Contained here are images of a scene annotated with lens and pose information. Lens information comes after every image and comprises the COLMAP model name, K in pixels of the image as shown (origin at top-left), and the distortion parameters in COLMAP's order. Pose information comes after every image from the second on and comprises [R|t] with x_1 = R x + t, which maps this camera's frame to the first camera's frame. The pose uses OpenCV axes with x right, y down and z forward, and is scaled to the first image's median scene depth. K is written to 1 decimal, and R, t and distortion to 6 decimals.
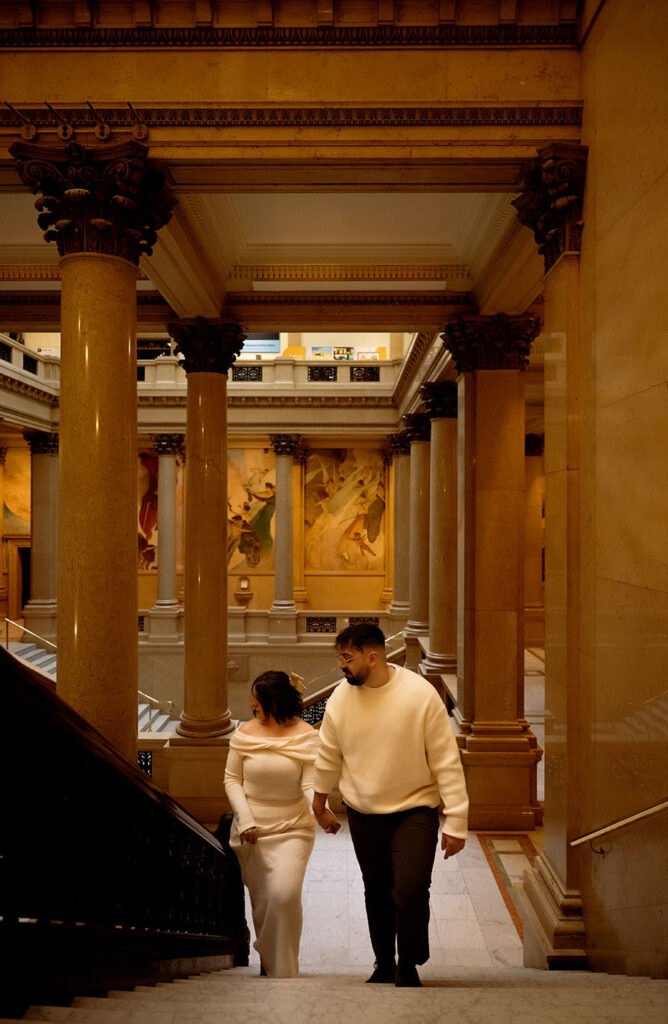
lens RADIAL K [[605.9, 0, 311.2], [0, 605.9, 544.8], [0, 0, 1]] dist [0.027748, 0.000809]
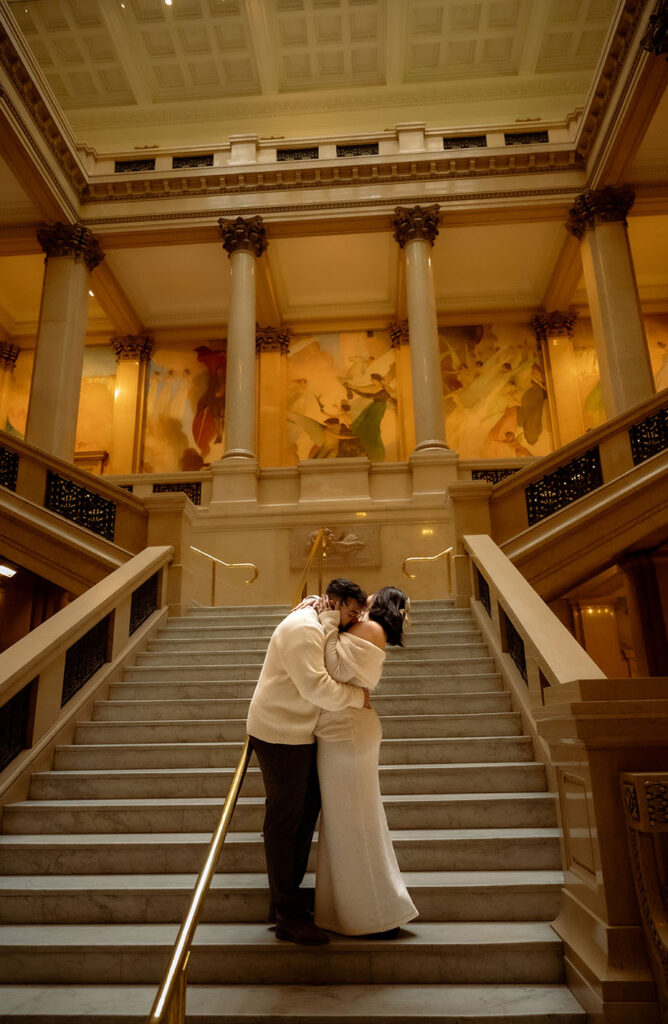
lens RADIAL K [[647.1, 0, 335.2], [0, 647.1, 514.1], [0, 0, 1]] dist [0.028178, -0.005800]
pose [[0.998860, -0.035886, -0.031471, -0.099501], [0.024942, 0.954592, -0.296869, 0.279559], [0.040695, 0.295746, 0.954400, 0.323688]]
